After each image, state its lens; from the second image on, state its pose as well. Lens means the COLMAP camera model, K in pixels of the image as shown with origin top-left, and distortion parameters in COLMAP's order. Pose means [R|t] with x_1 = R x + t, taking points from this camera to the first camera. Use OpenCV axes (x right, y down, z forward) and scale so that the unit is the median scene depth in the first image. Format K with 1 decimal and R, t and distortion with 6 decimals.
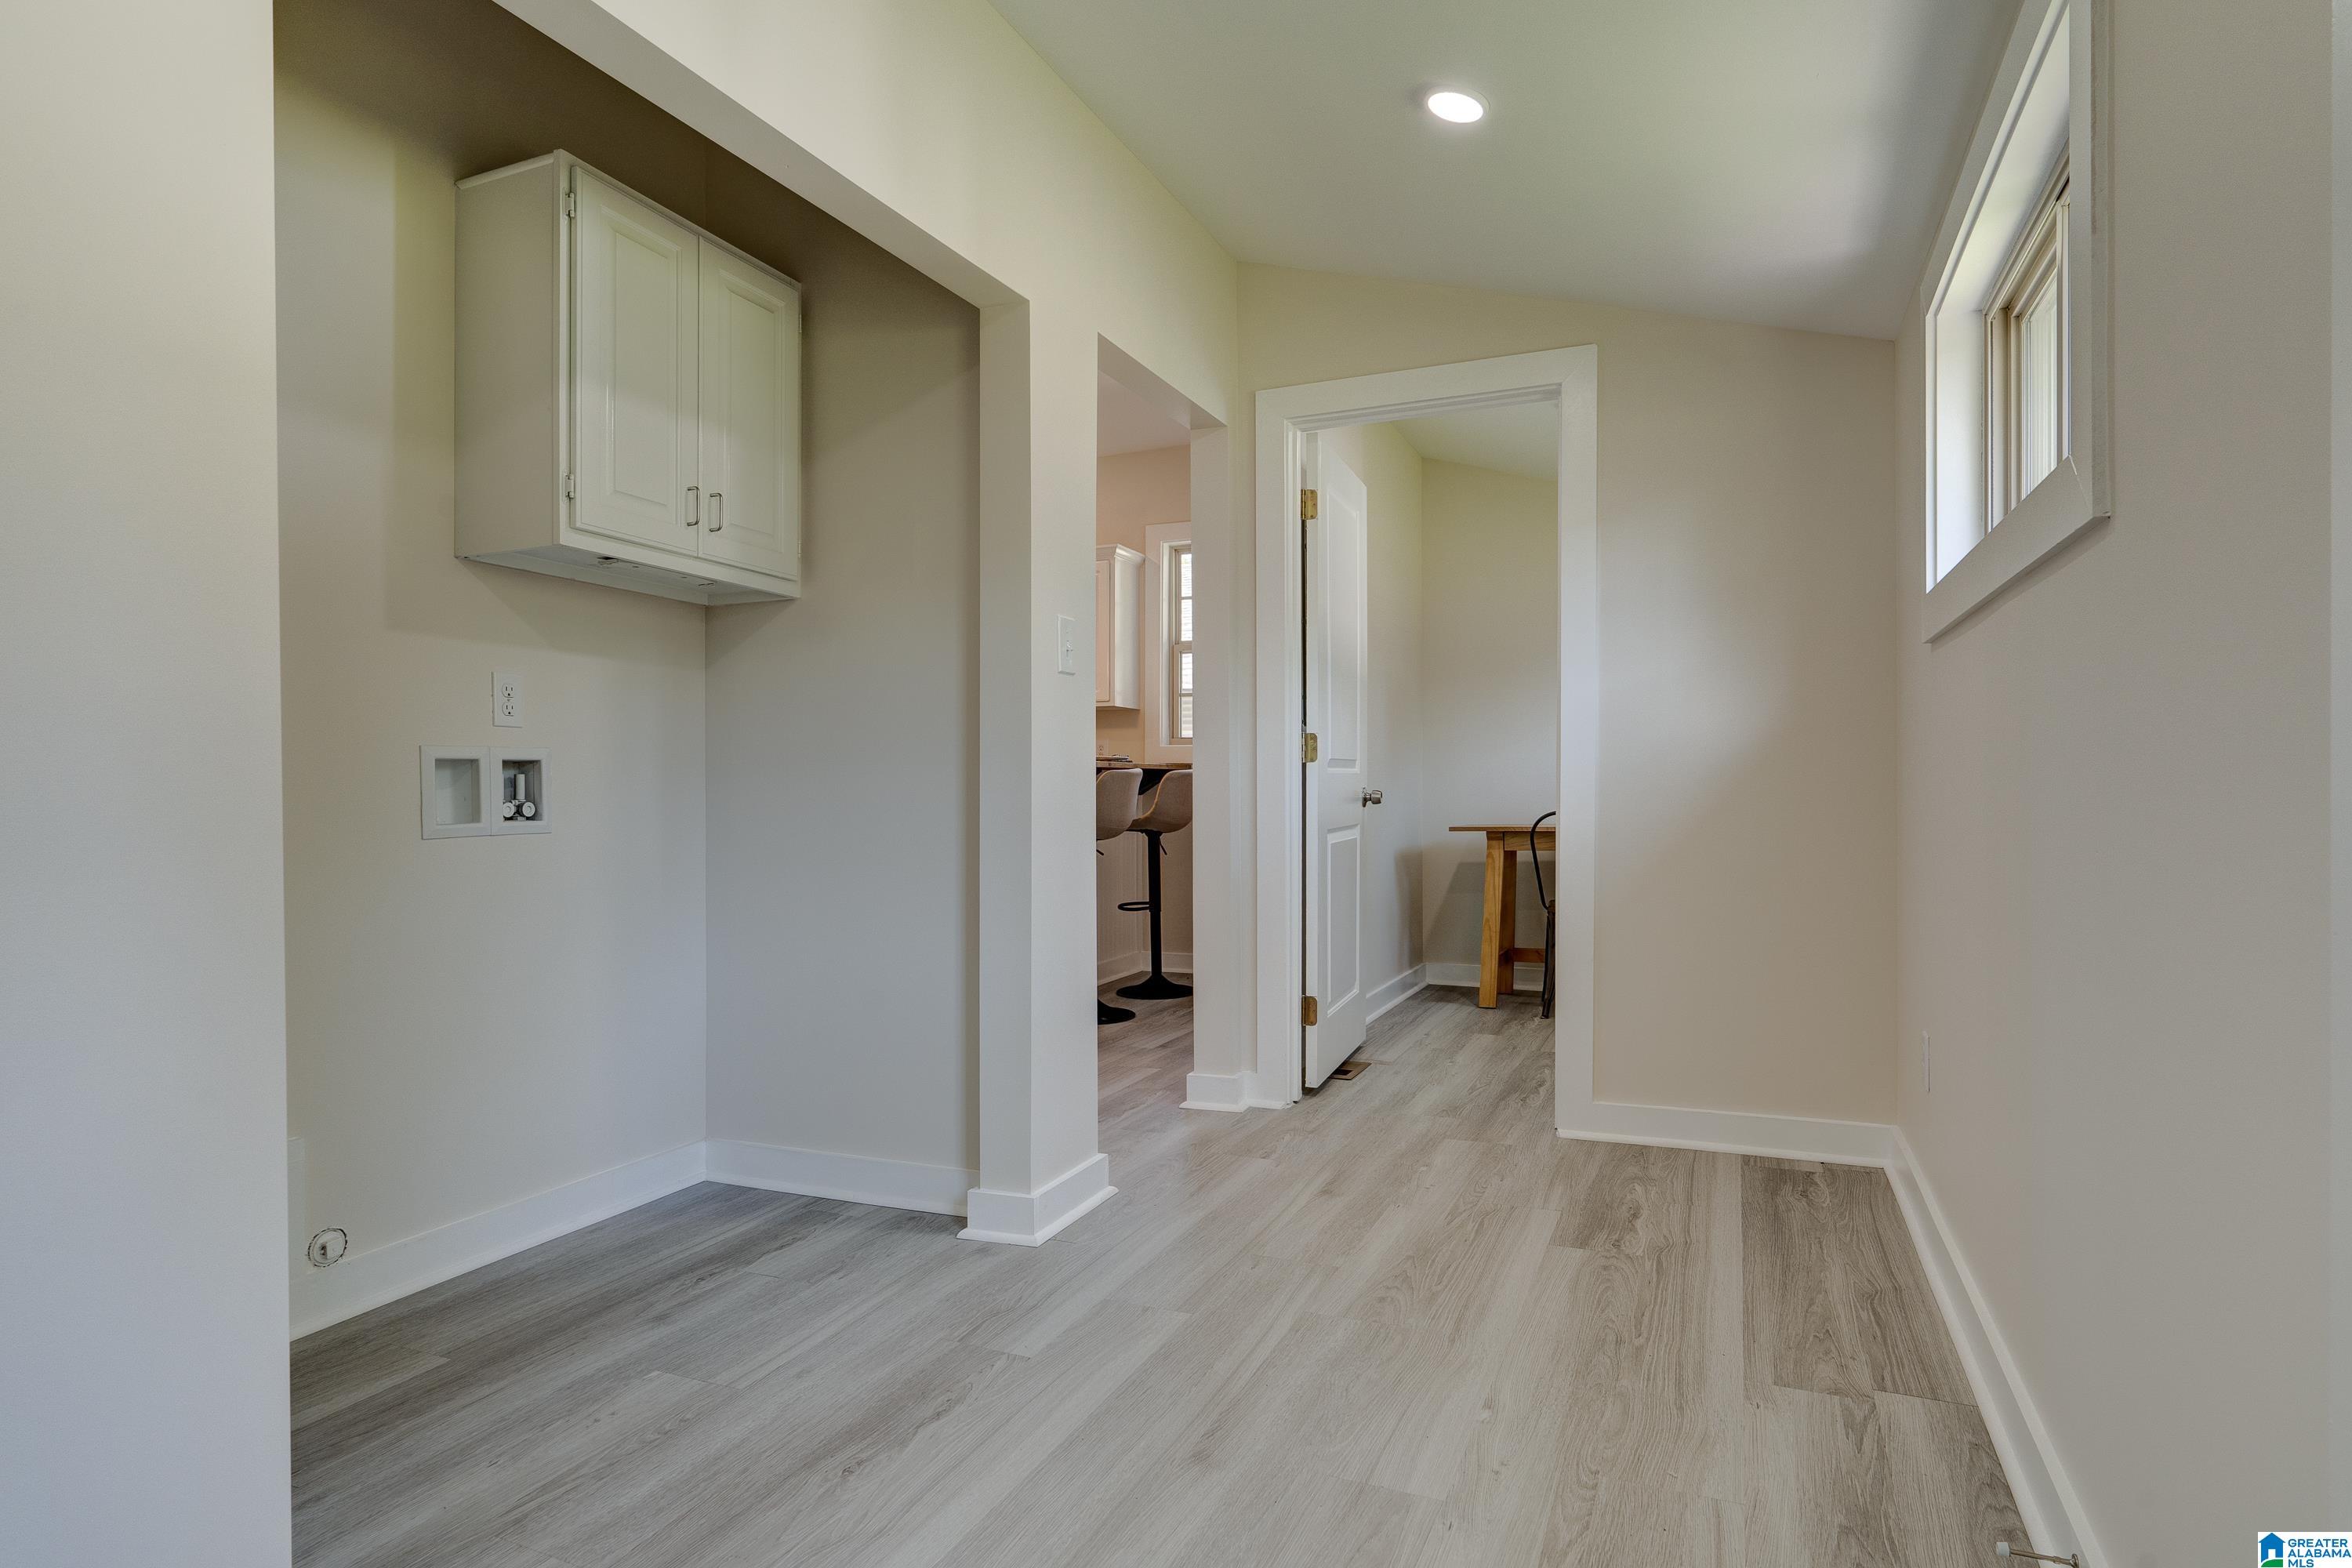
lens RADIAL K [[1190.5, 0, 1177.4], [0, 1190.5, 789.5], [0, 0, 1]] dist [-0.005404, 0.000138]
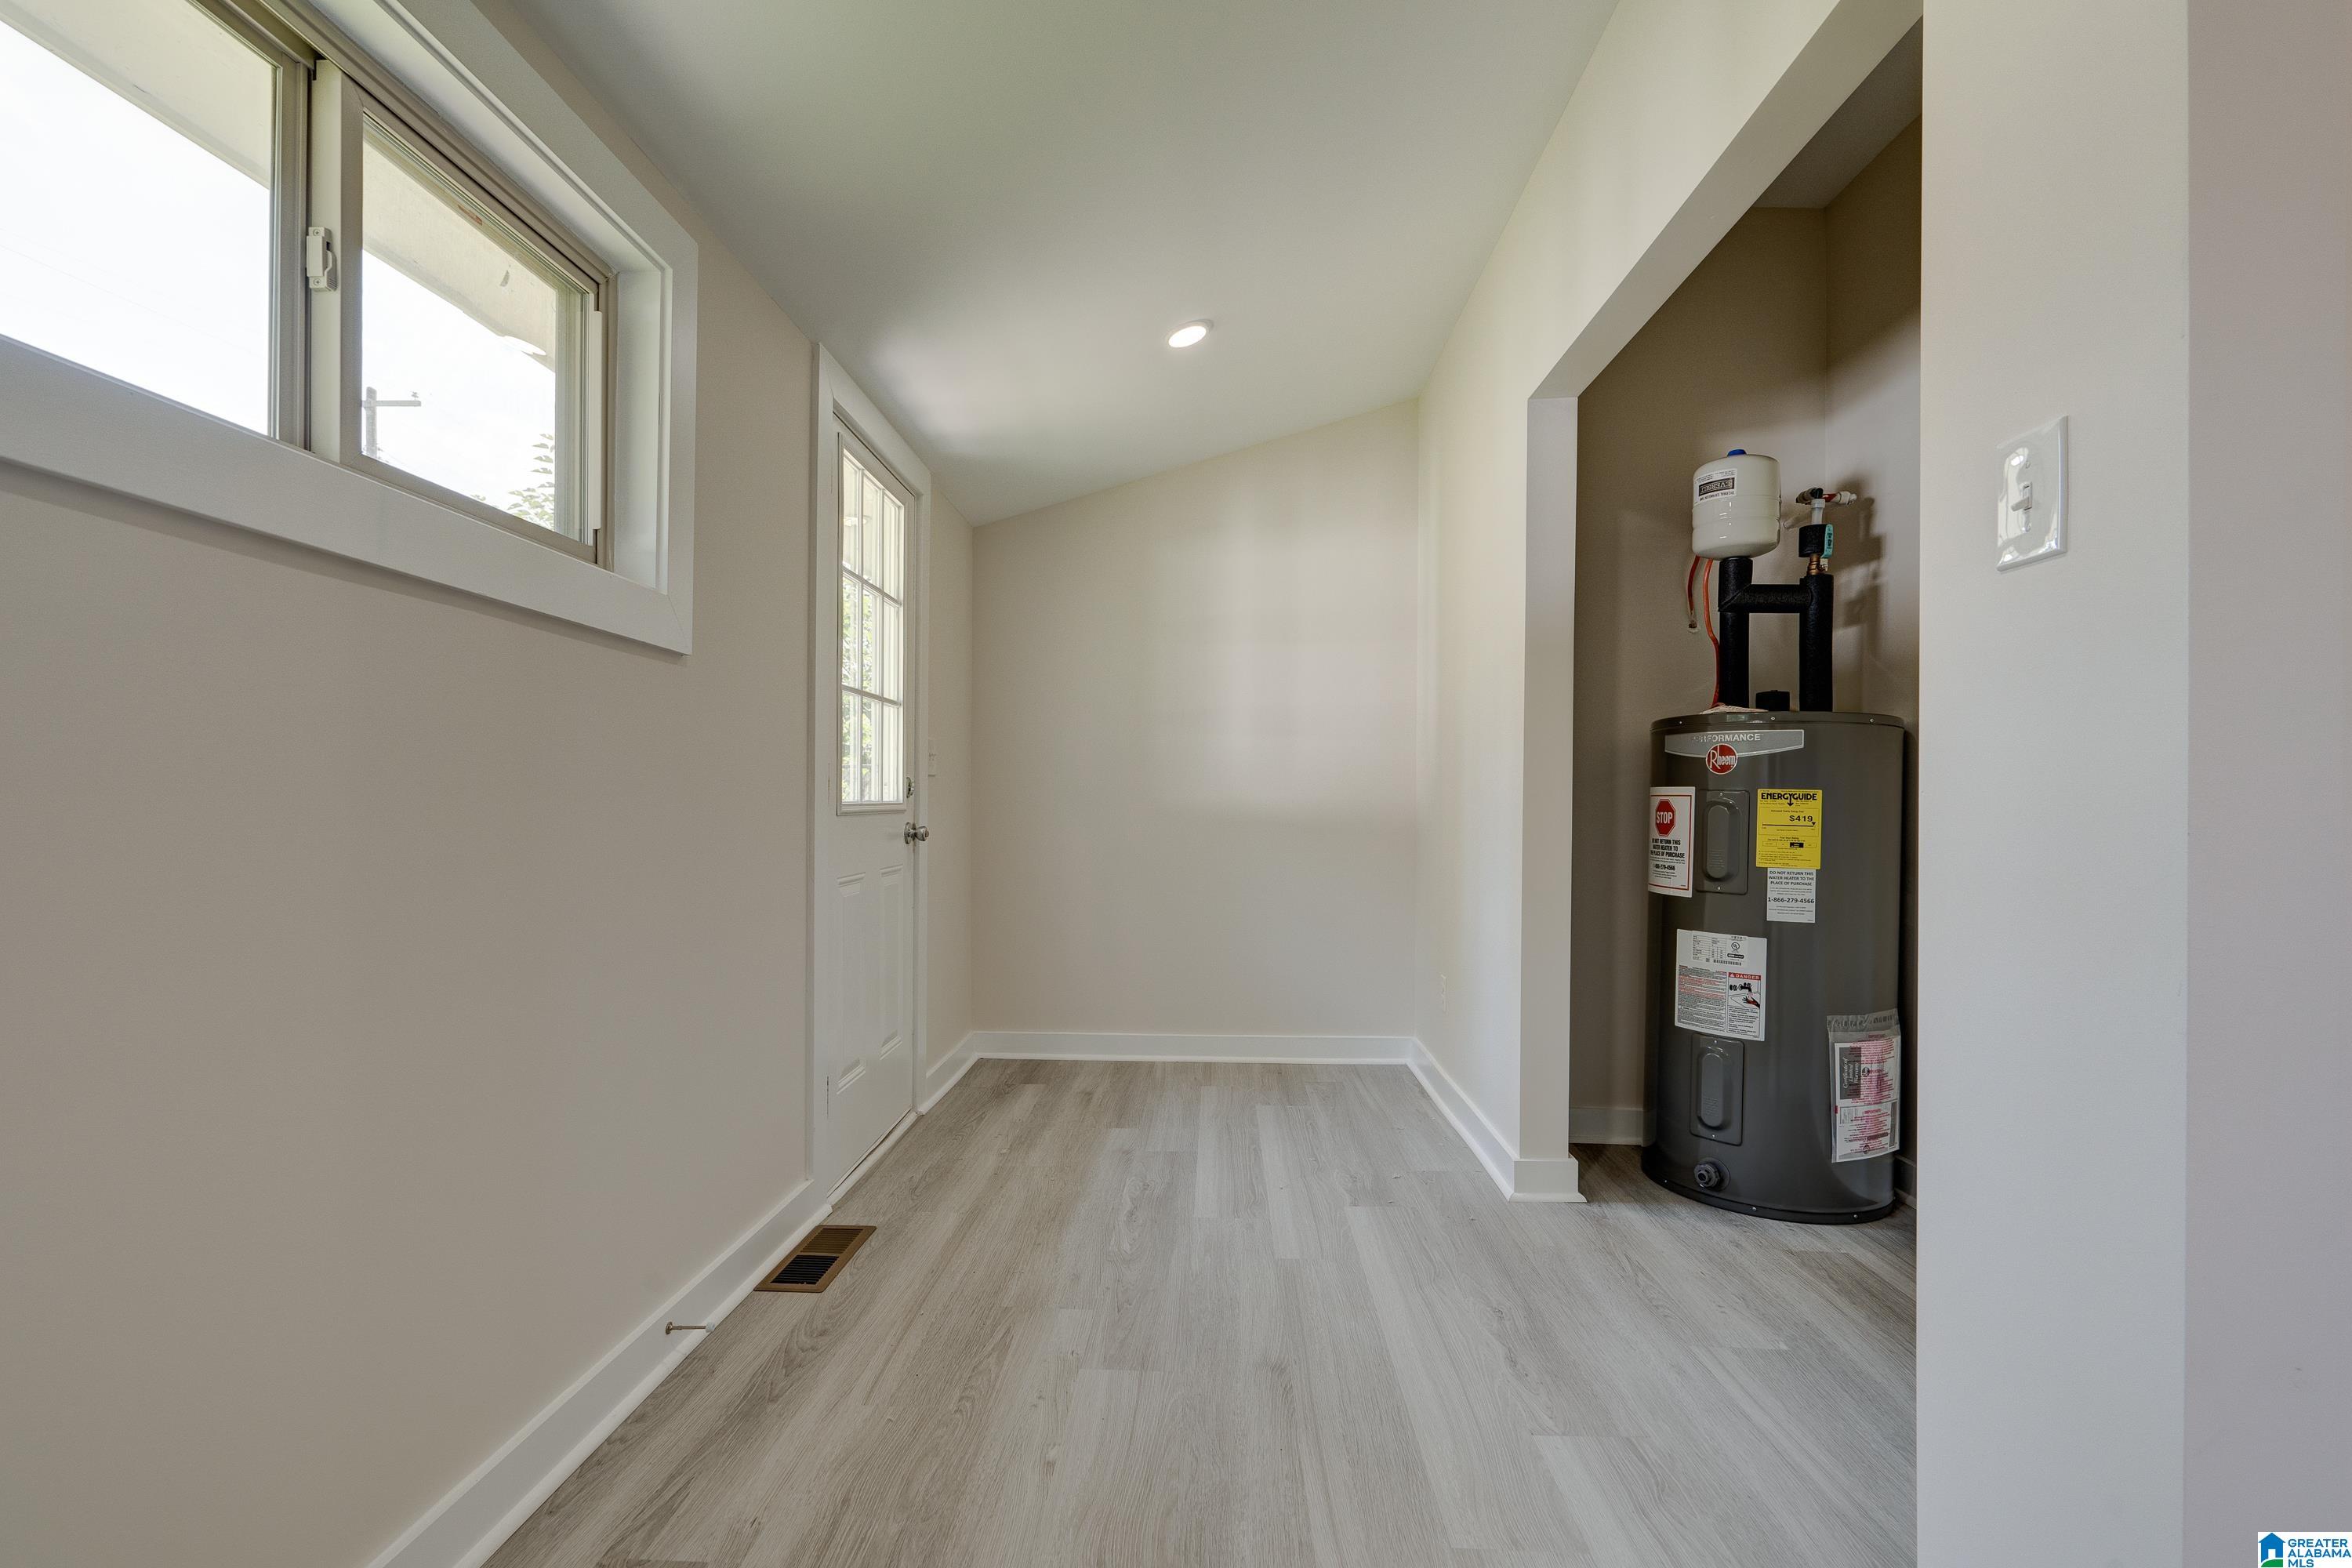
lens RADIAL K [[1061.2, 0, 1176.3], [0, 1061.2, 795.6], [0, 0, 1]] dist [-0.010005, -0.002401]
pose [[-0.922559, -0.002327, -0.385848, 0.512041], [-0.000301, 0.999986, -0.005311, -0.017303], [0.385855, -0.004784, -0.922547, 1.881568]]
